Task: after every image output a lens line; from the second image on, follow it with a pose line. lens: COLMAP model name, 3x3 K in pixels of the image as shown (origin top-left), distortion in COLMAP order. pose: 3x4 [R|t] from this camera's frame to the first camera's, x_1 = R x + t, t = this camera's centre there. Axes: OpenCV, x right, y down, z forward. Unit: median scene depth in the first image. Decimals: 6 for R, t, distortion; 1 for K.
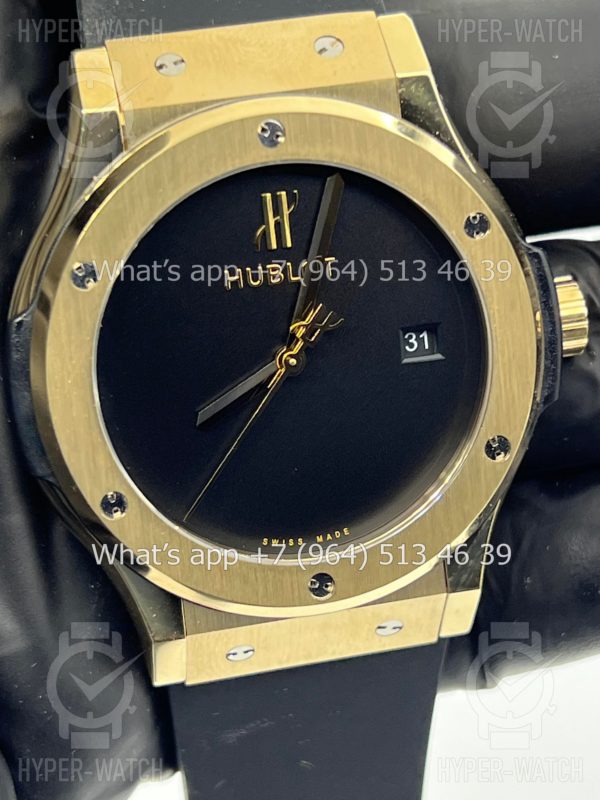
lens RADIAL K [[1911.0, 0, 296.7], [0, 1911.0, 399.7], [0, 0, 1]] dist [0.155303, 0.000000]
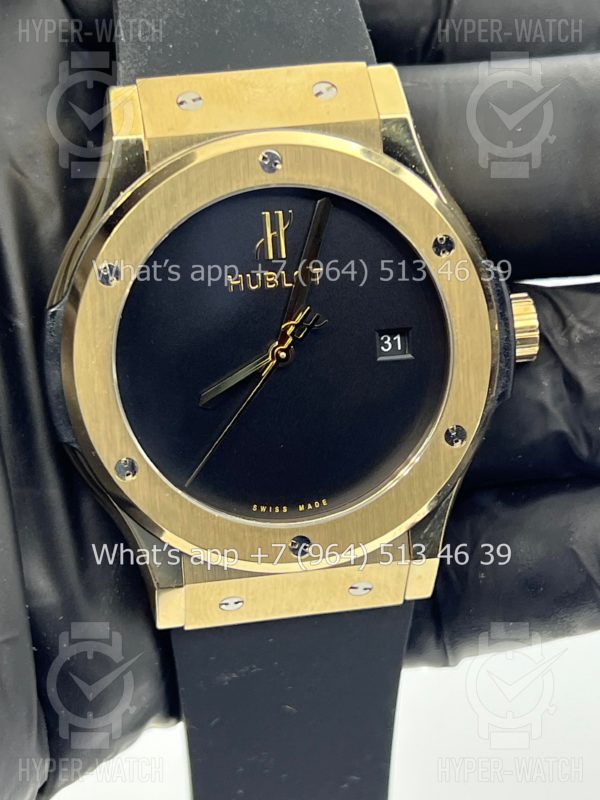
lens RADIAL K [[1911.0, 0, 302.0], [0, 1911.0, 406.8], [0, 0, 1]] dist [0.155303, 0.000000]
pose [[0.998636, 0.038680, -0.035069, 0.051924], [-0.039508, 0.998949, -0.023230, 0.038846], [0.034134, 0.024584, 0.999115, -0.177552]]
